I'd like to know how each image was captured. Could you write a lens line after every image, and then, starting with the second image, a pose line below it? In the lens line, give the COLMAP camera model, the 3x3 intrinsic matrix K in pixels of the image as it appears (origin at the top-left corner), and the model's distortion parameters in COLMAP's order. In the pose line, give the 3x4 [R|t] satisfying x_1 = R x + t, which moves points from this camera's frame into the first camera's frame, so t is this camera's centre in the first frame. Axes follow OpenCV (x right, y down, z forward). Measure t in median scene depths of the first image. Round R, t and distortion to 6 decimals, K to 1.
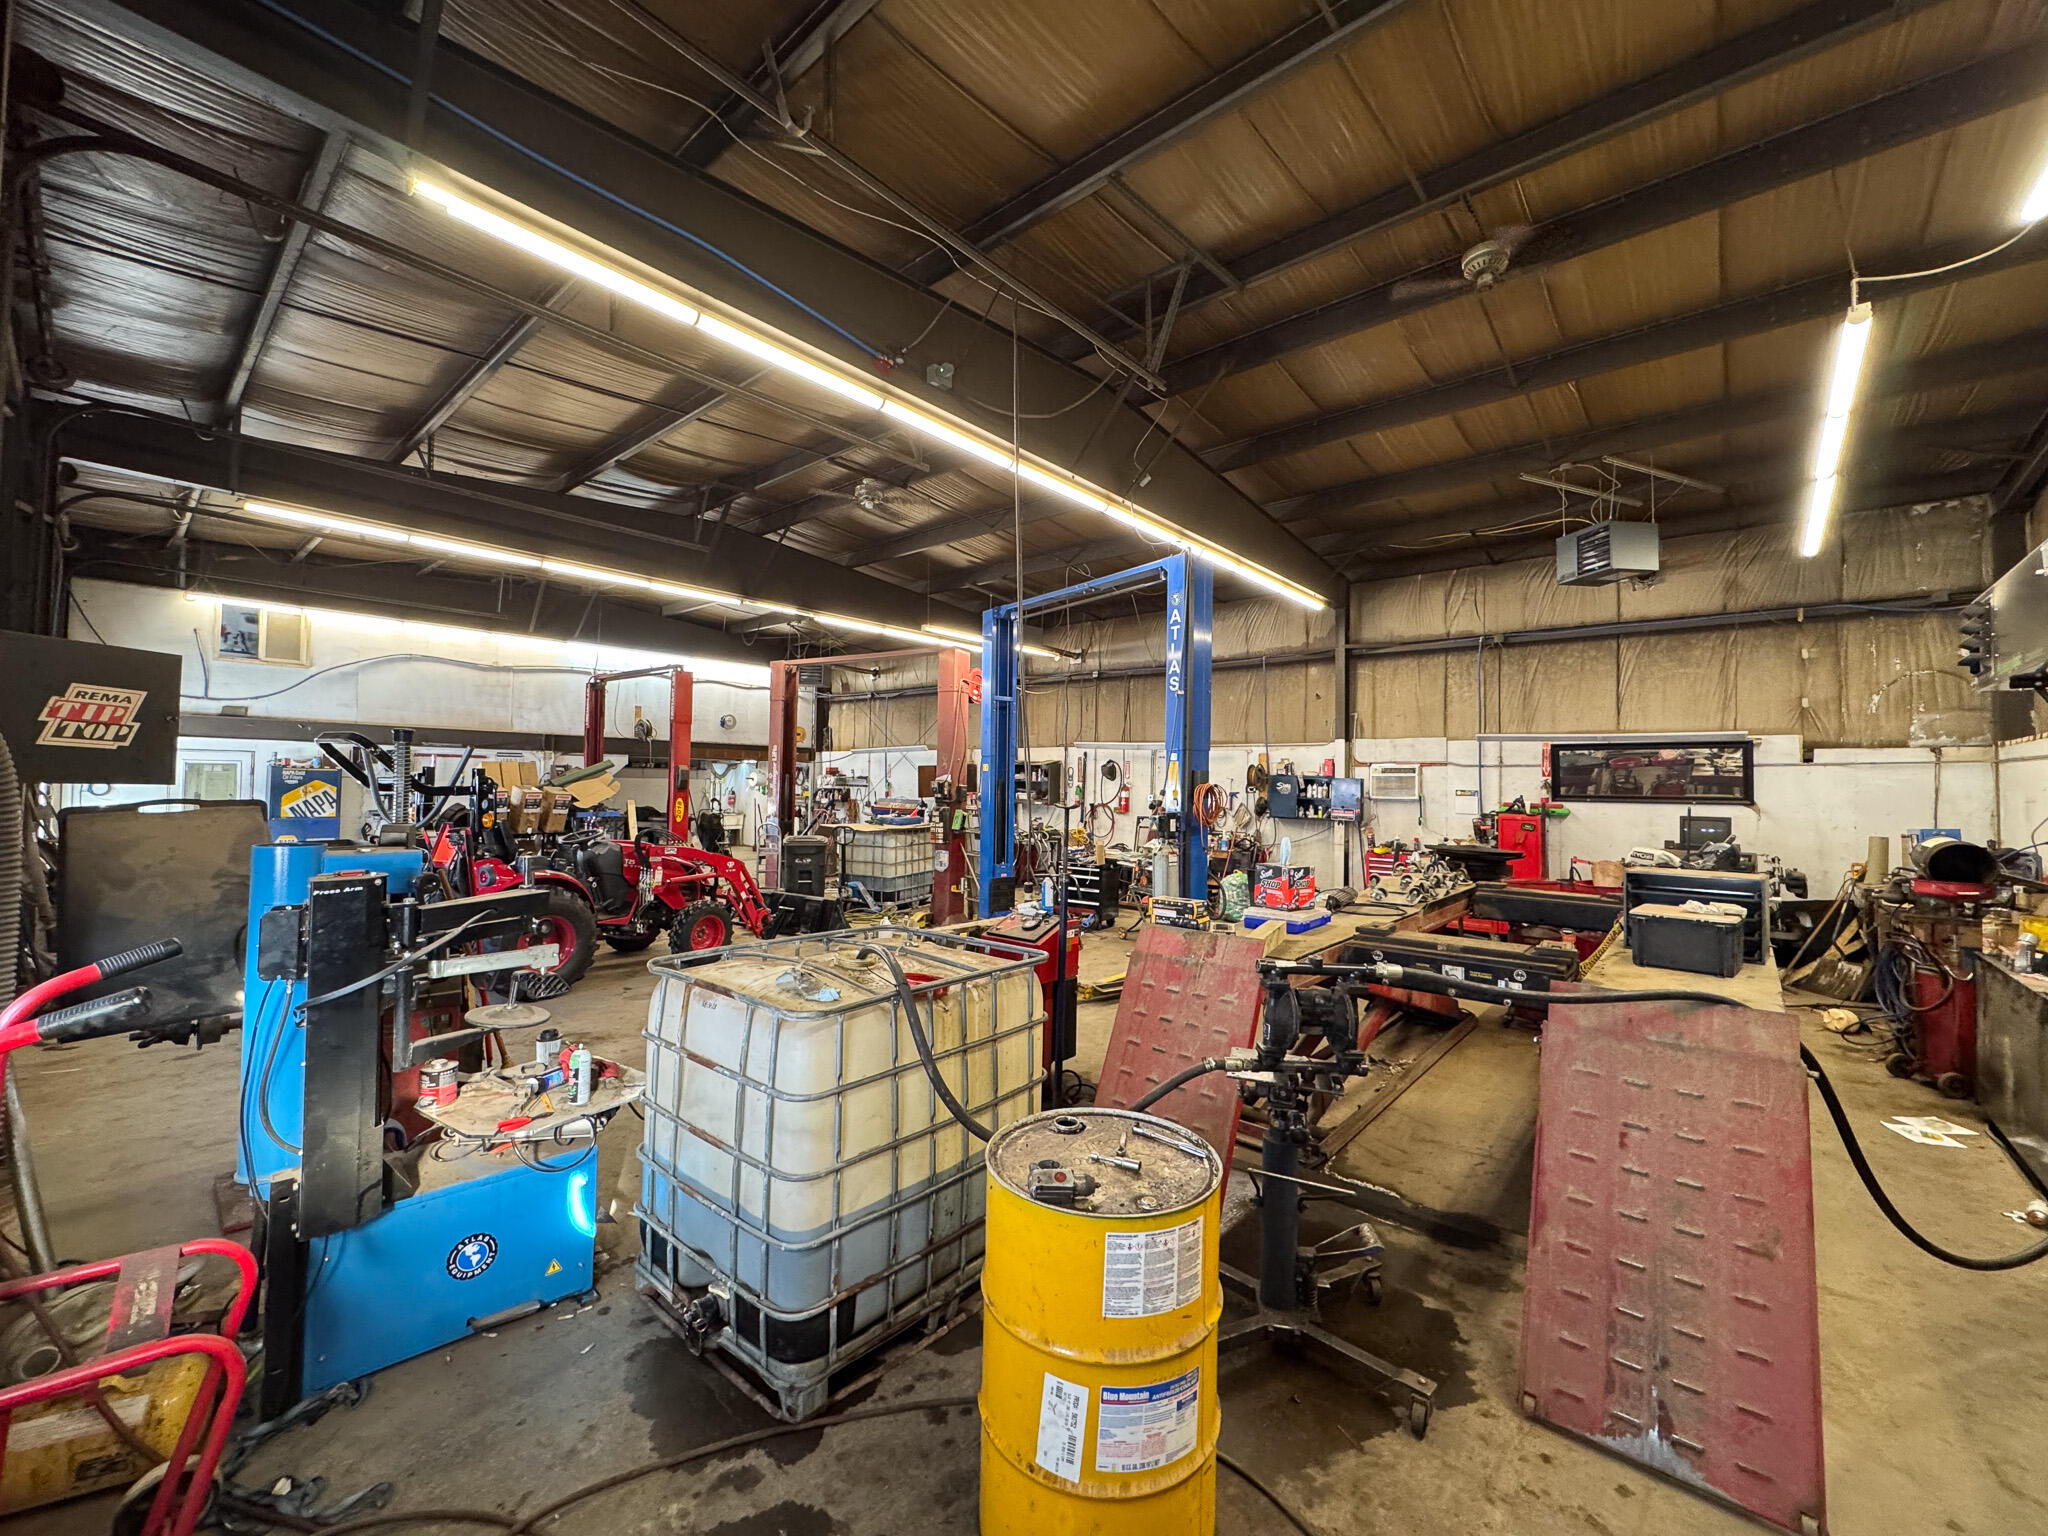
lens RADIAL K [[814.8, 0, 1024.0], [0, 814.8, 768.0], [0, 0, 1]] dist [-0.001582, 0.000223]
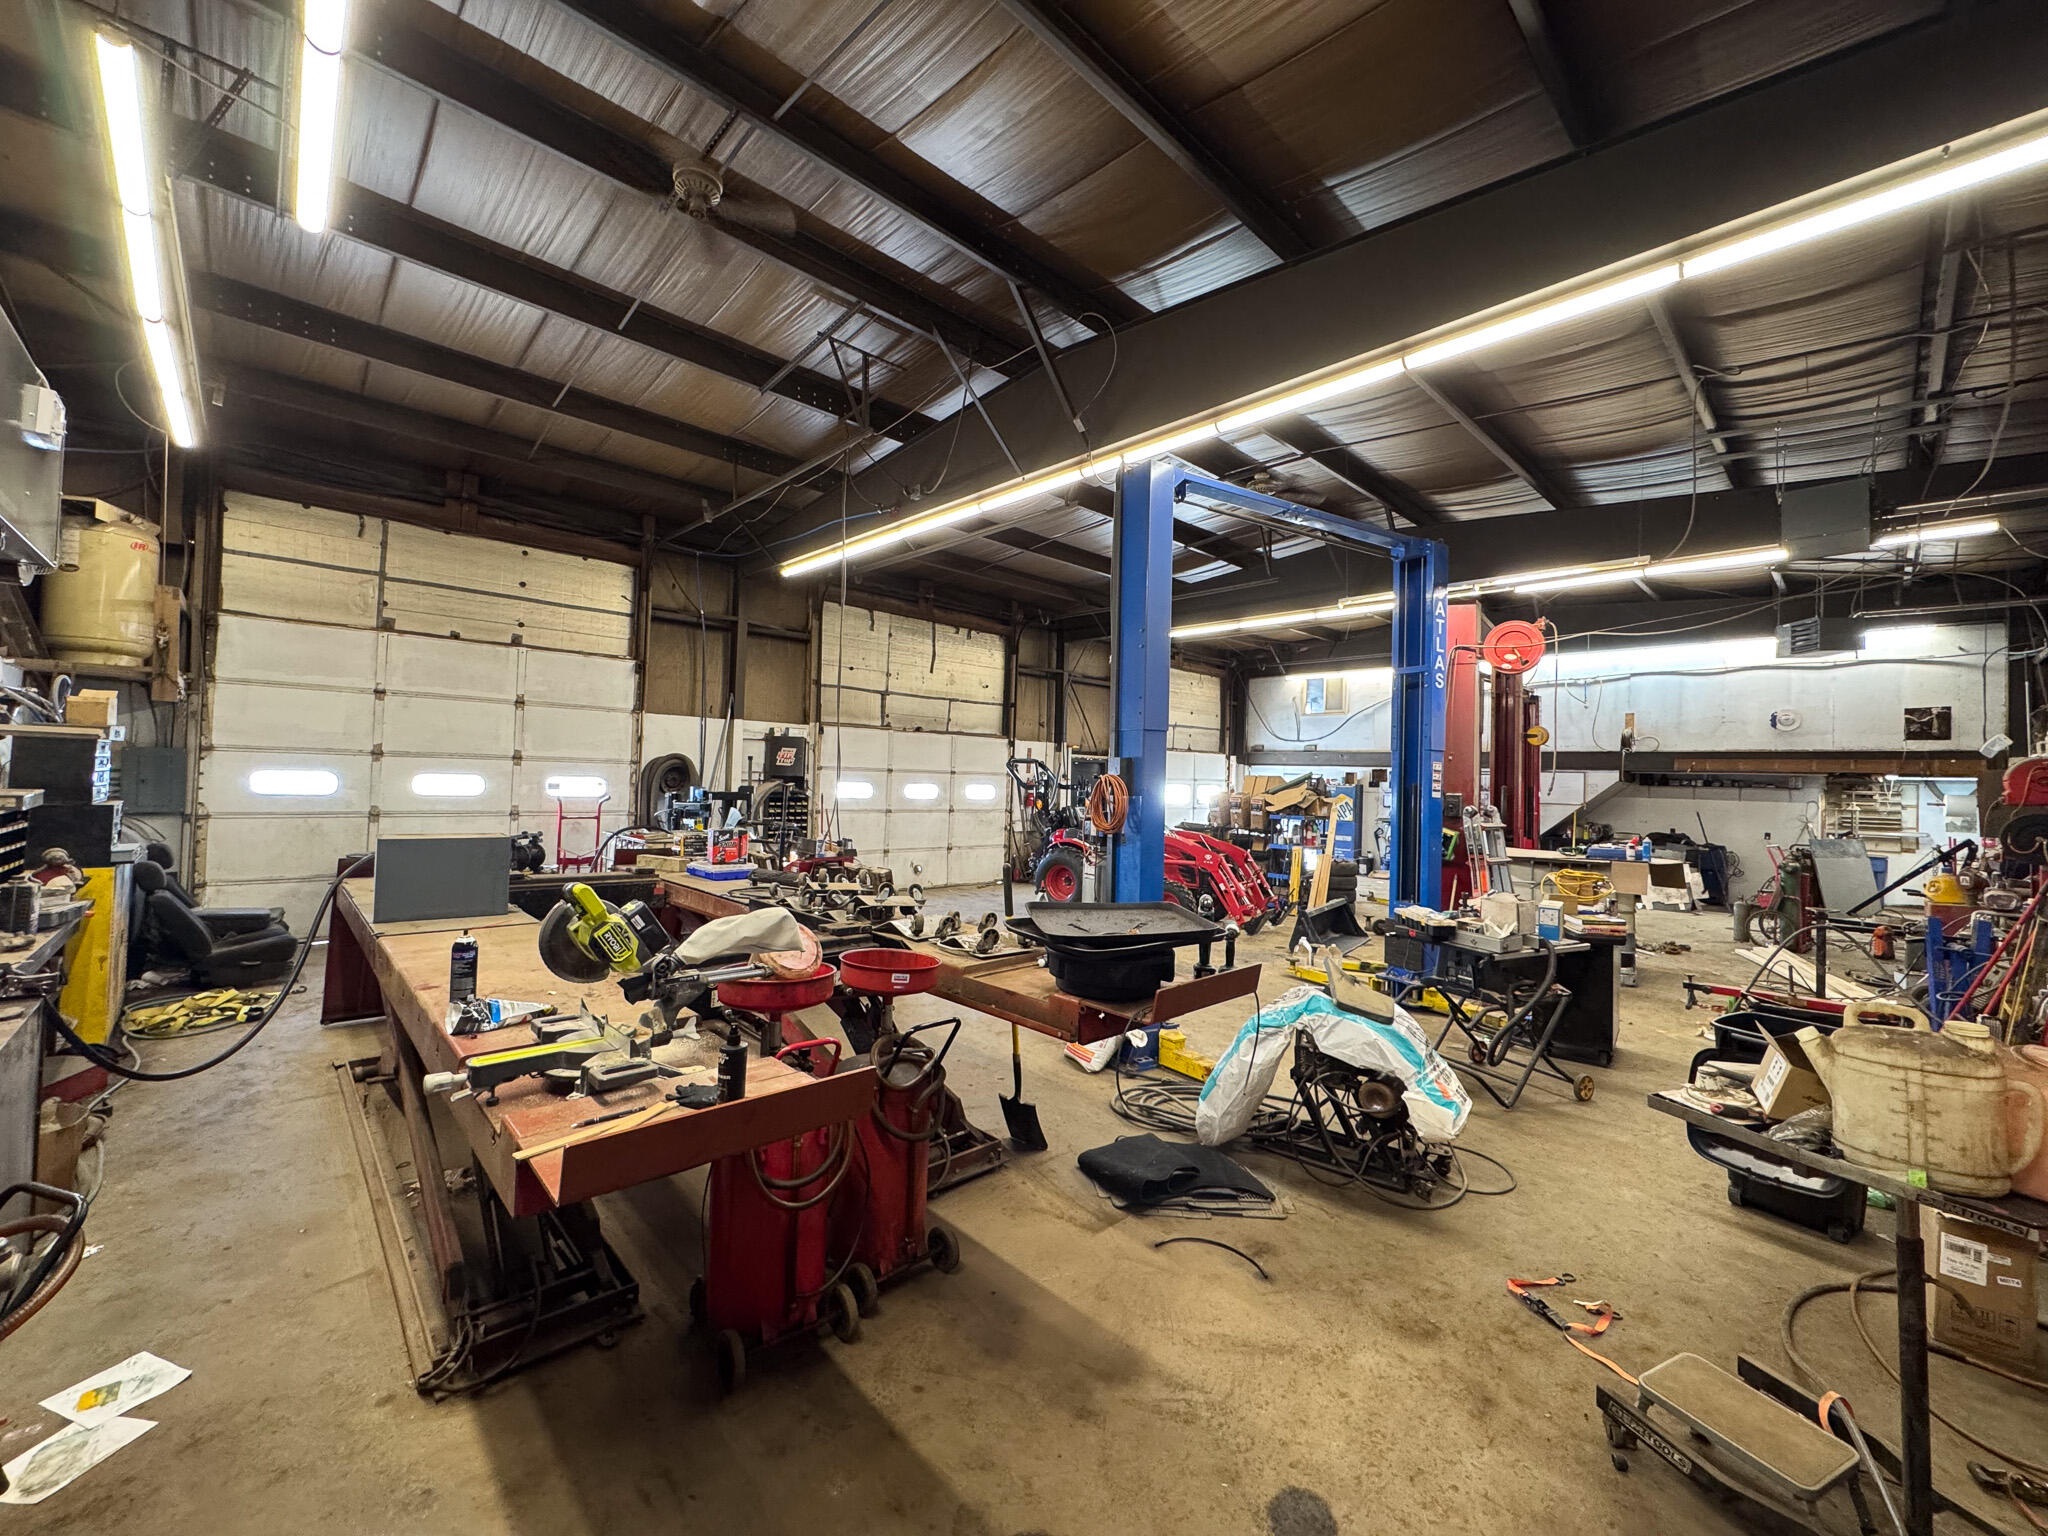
lens RADIAL K [[814.8, 0, 1024.0], [0, 814.8, 768.0], [0, 0, 1]] dist [-0.001582, 0.000223]
pose [[-0.096263, -0.034862, -0.994745, 0.595145], [-0.015087, 0.999323, -0.033562, 0.027209], [0.995242, 0.011777, -0.096723, 0.609784]]
